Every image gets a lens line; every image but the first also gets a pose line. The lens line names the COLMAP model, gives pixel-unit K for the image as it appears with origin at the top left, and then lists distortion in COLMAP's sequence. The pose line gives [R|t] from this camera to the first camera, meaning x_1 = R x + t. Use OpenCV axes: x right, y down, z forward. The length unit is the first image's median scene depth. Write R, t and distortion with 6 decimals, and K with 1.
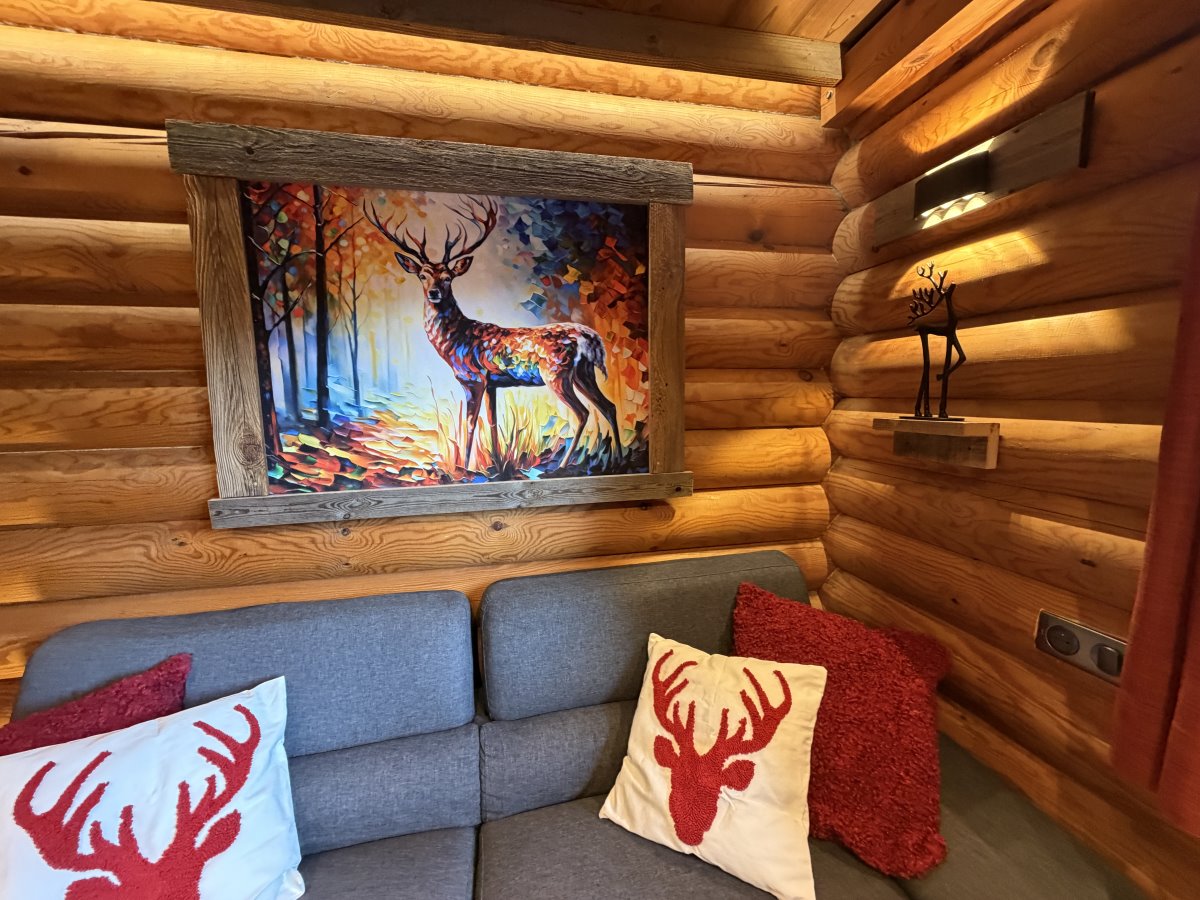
lens RADIAL K [[477.1, 0, 596.5], [0, 477.1, 450.0], [0, 0, 1]] dist [-0.000058, 0.000289]
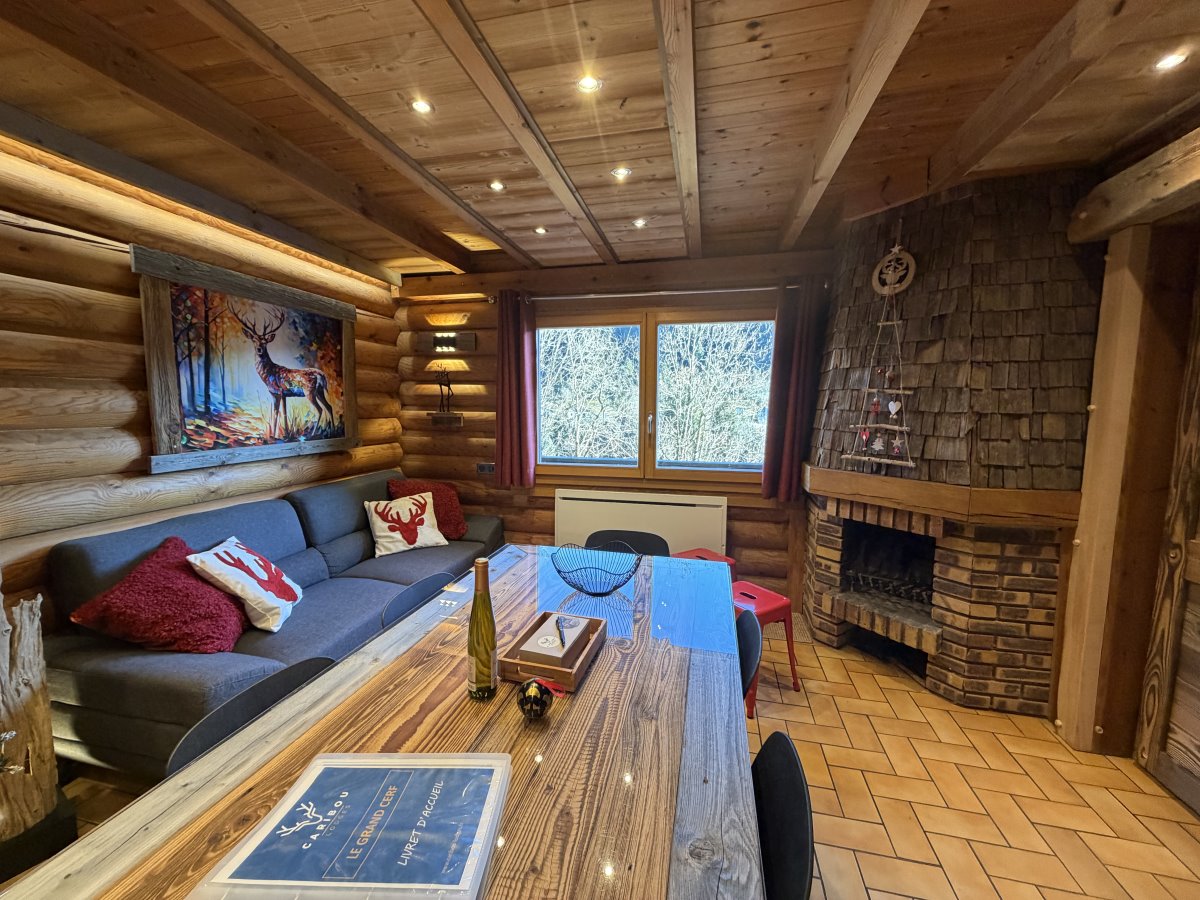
lens RADIAL K [[477.1, 0, 596.6], [0, 477.1, 450.5], [0, 0, 1]] dist [-0.000058, 0.000289]
pose [[0.422390, -0.065133, 0.904071, -1.620286], [0.088688, 0.995599, 0.030291, 0.166620], [-0.902065, 0.067386, 0.426308, -1.145424]]
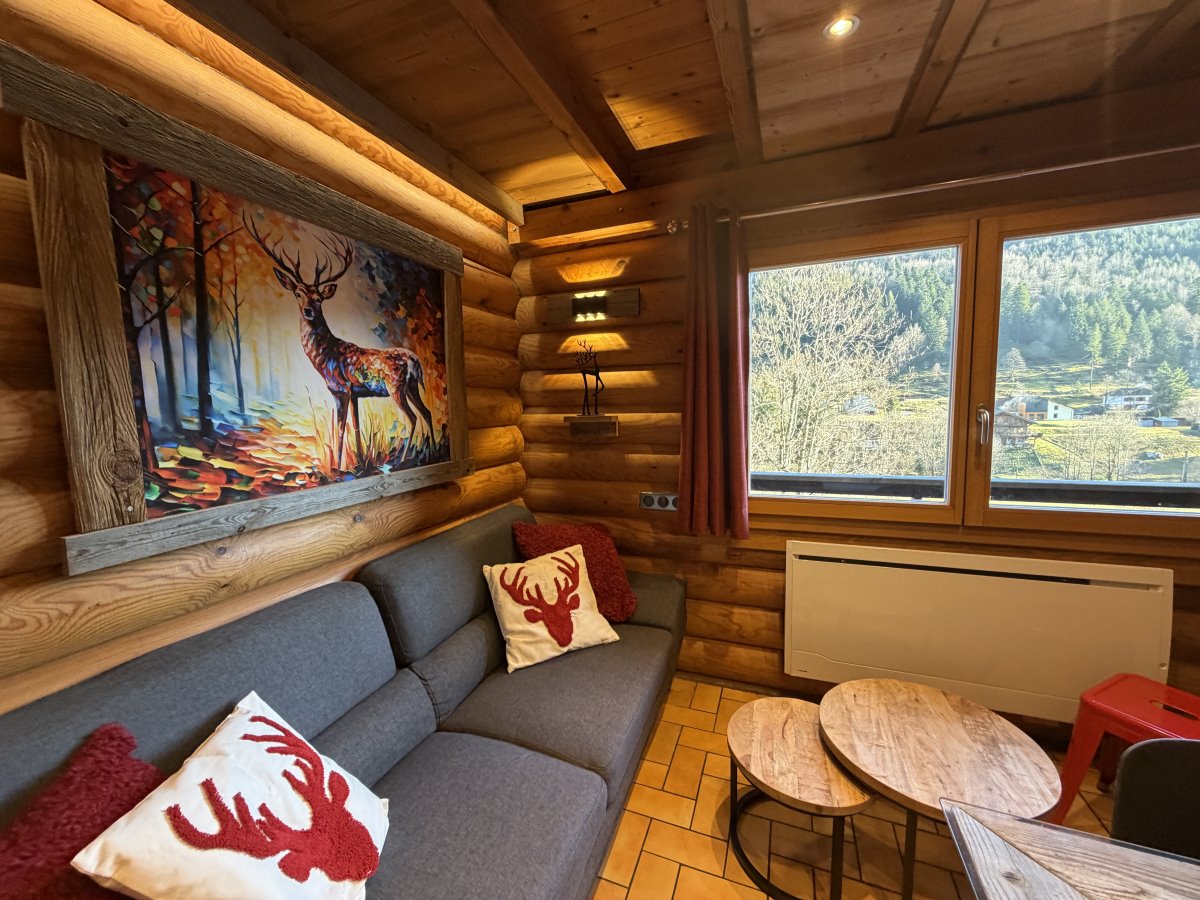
lens RADIAL K [[477.1, 0, 596.4], [0, 477.1, 450.6], [0, 0, 1]] dist [-0.000058, 0.000289]
pose [[0.552043, -0.078837, 0.830080, -0.925378], [0.110768, 0.993631, 0.020705, 0.042226], [-0.826425, 0.080516, 0.557260, -0.137558]]
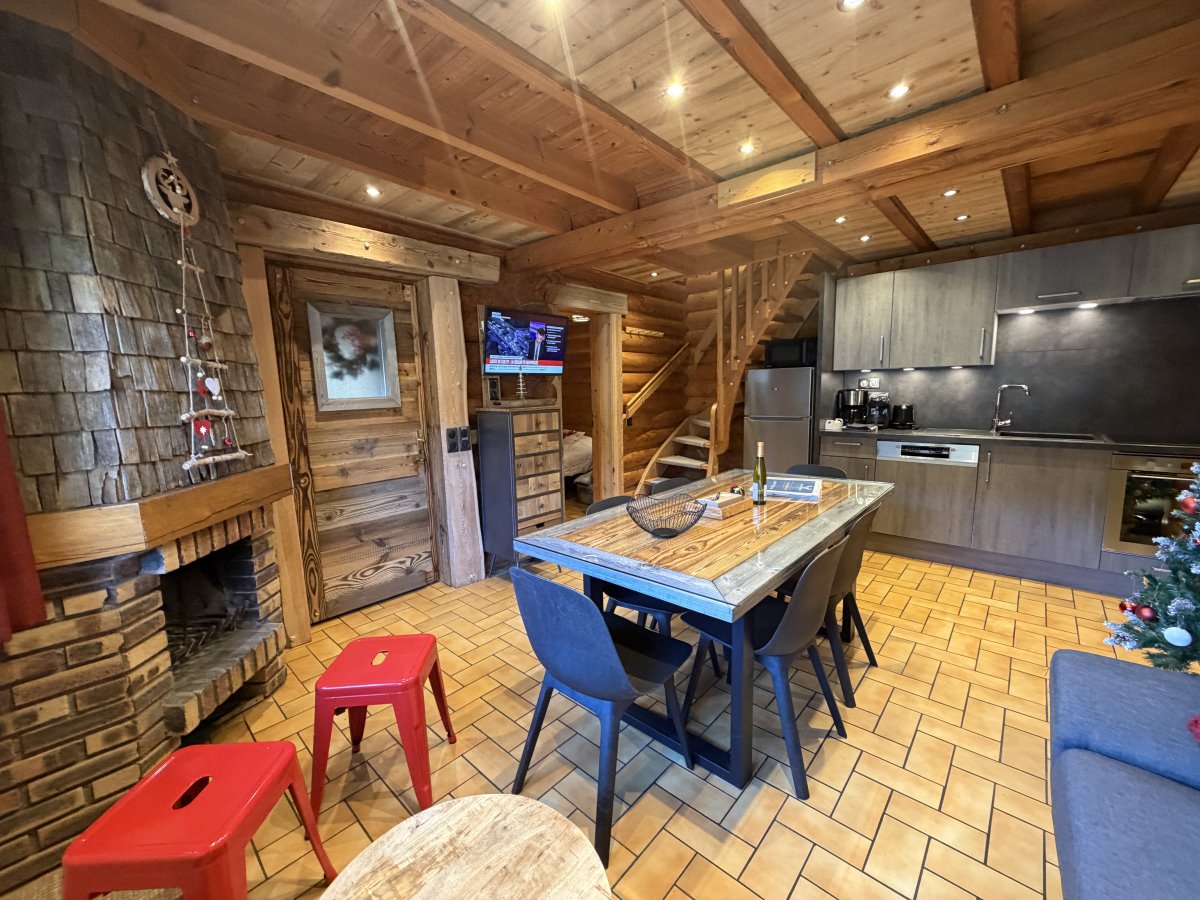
lens RADIAL K [[477.1, 0, 596.4], [0, 477.1, 450.3], [0, 0, 1]] dist [-0.000058, 0.000289]
pose [[-0.809456, 0.118997, -0.574996, 0.509174], [-0.025266, 0.971284, 0.236579, -0.019414], [0.586636, 0.206028, -0.783205, 0.405399]]
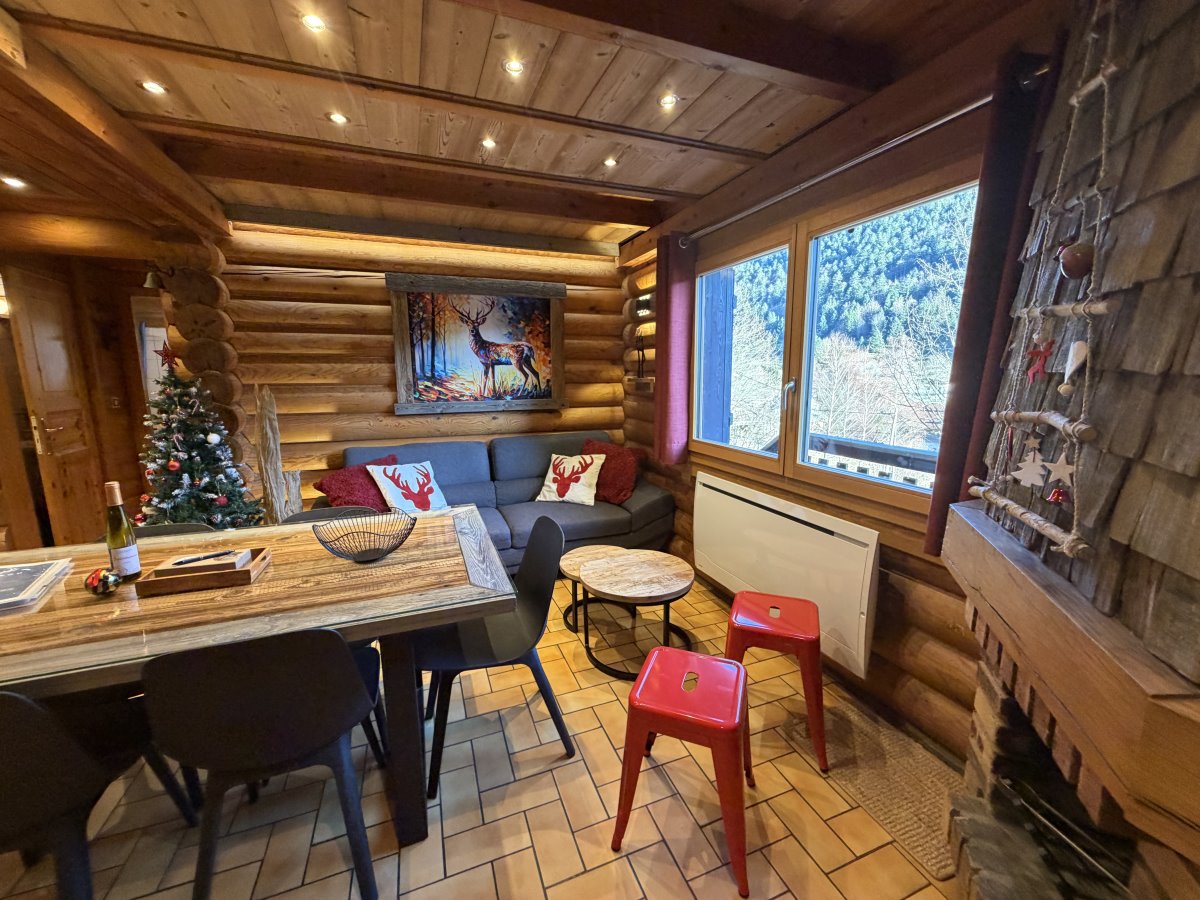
lens RADIAL K [[477.1, 0, 596.7], [0, 477.1, 449.6], [0, 0, 1]] dist [-0.000058, 0.000289]
pose [[0.986255, -0.013139, 0.164708, -0.095969], [0.005561, 0.998908, 0.046382, 0.239601], [-0.165138, -0.044828, 0.985251, -1.908660]]
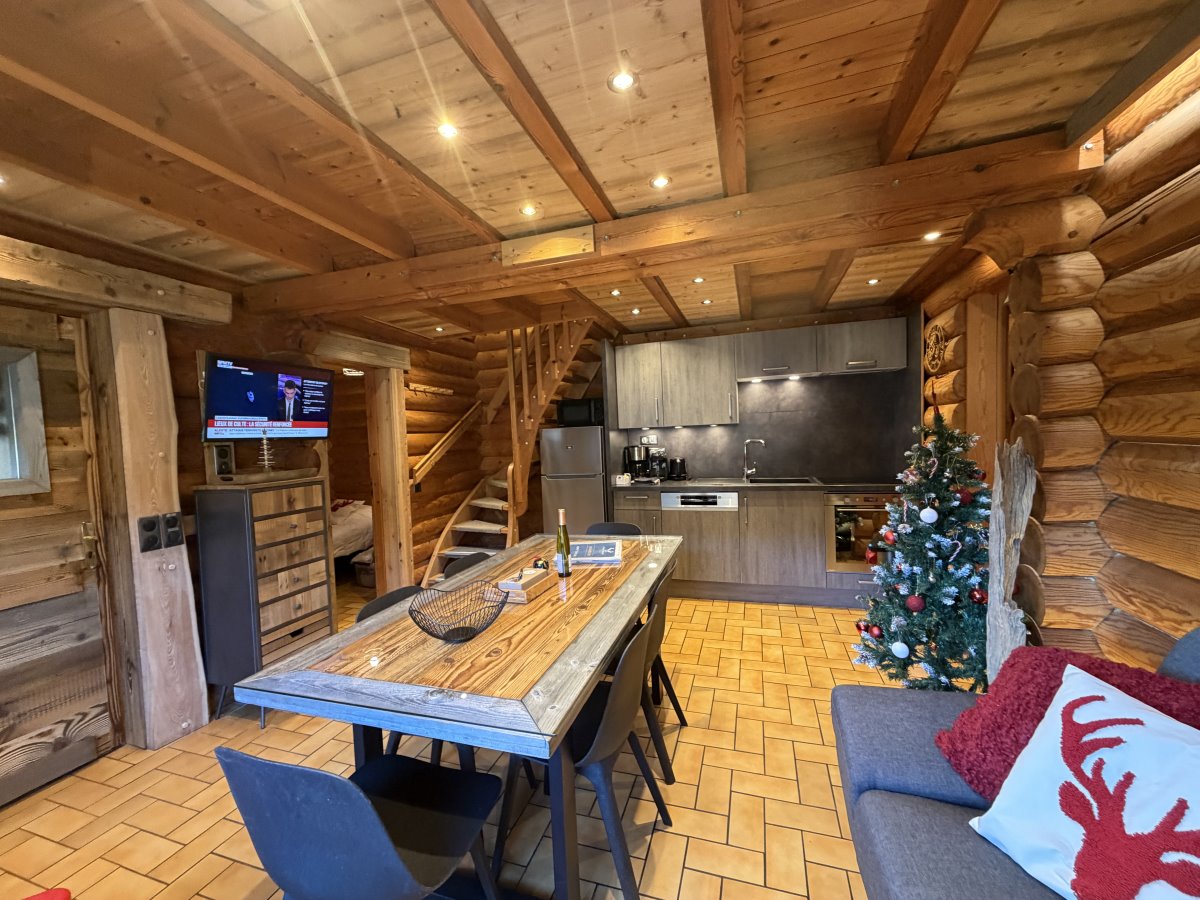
lens RADIAL K [[477.1, 0, 597.0], [0, 477.1, 450.7], [0, 0, 1]] dist [-0.000058, 0.000289]
pose [[-0.497937, 0.073995, -0.864051, 0.354735], [-0.044586, 0.992851, 0.110719, -0.038074], [0.866066, 0.093656, -0.491078, 0.274102]]
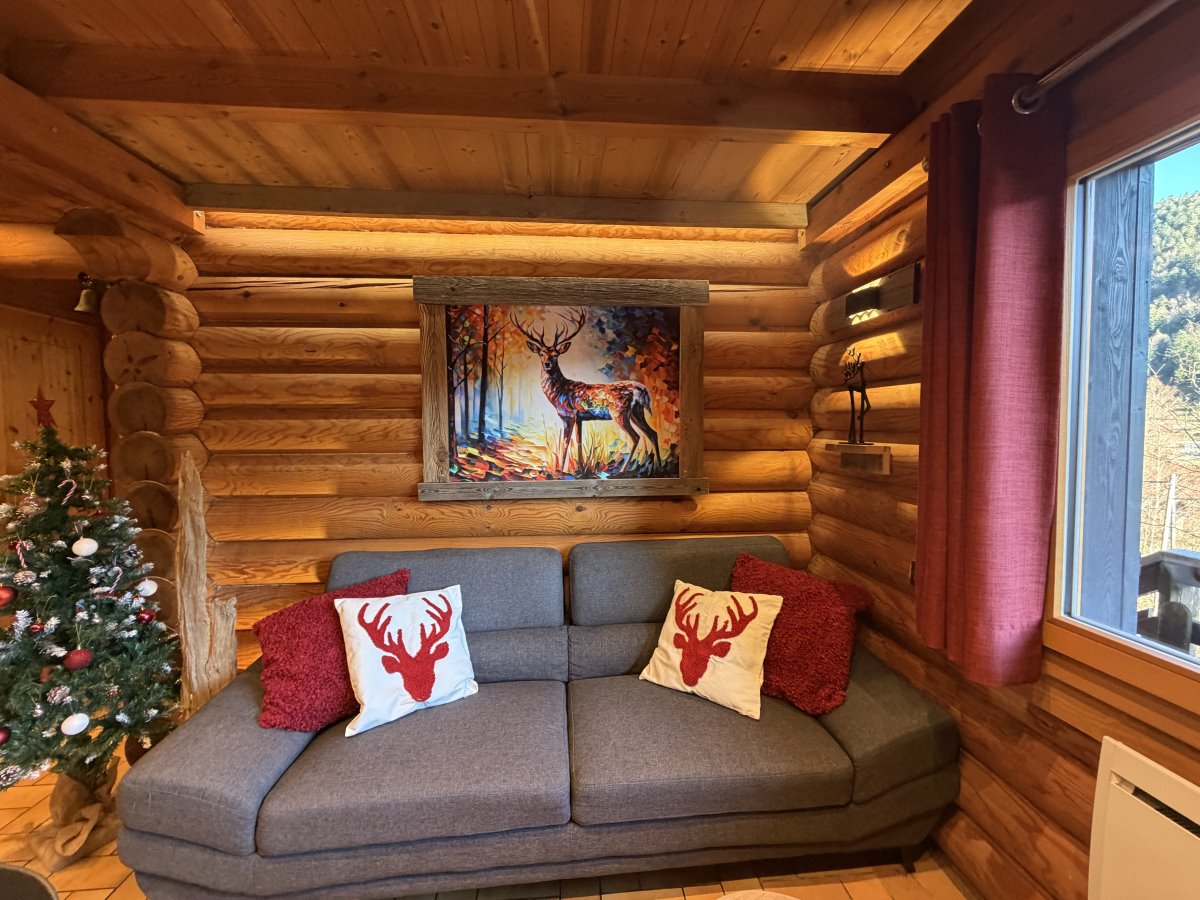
lens RADIAL K [[477.1, 0, 596.8], [0, 477.1, 450.0], [0, 0, 1]] dist [-0.000058, 0.000289]
pose [[0.991855, 0.018276, -0.126050, 0.046611], [-0.026201, 0.997763, -0.061505, 0.069275], [0.124644, 0.064306, 0.990115, -0.618455]]
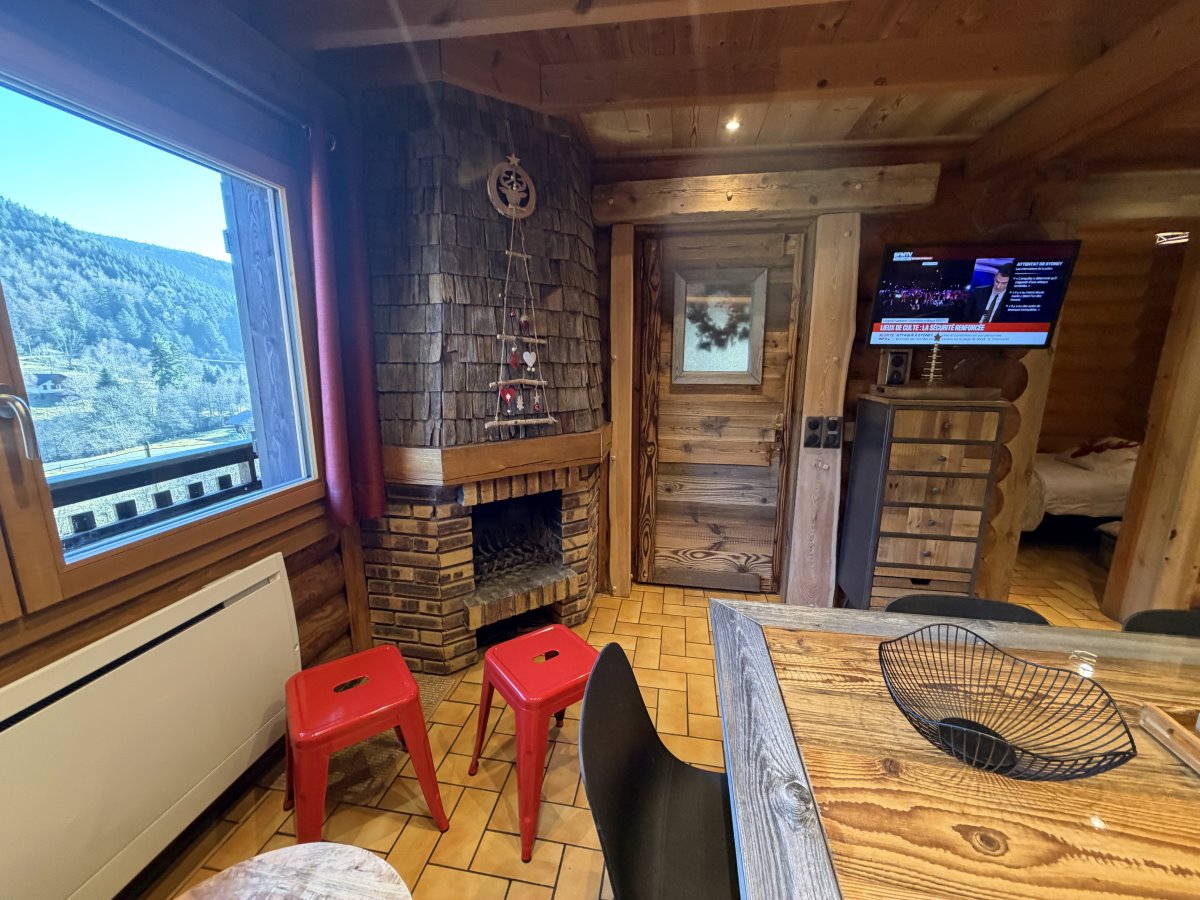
lens RADIAL K [[477.1, 0, 596.4], [0, 477.1, 449.6], [0, 0, 1]] dist [-0.000058, 0.000289]
pose [[-0.930934, -0.052709, 0.361364, -0.228238], [0.057623, 0.955931, 0.287881, -0.000980], [-0.360613, 0.288821, -0.886871, 0.043833]]
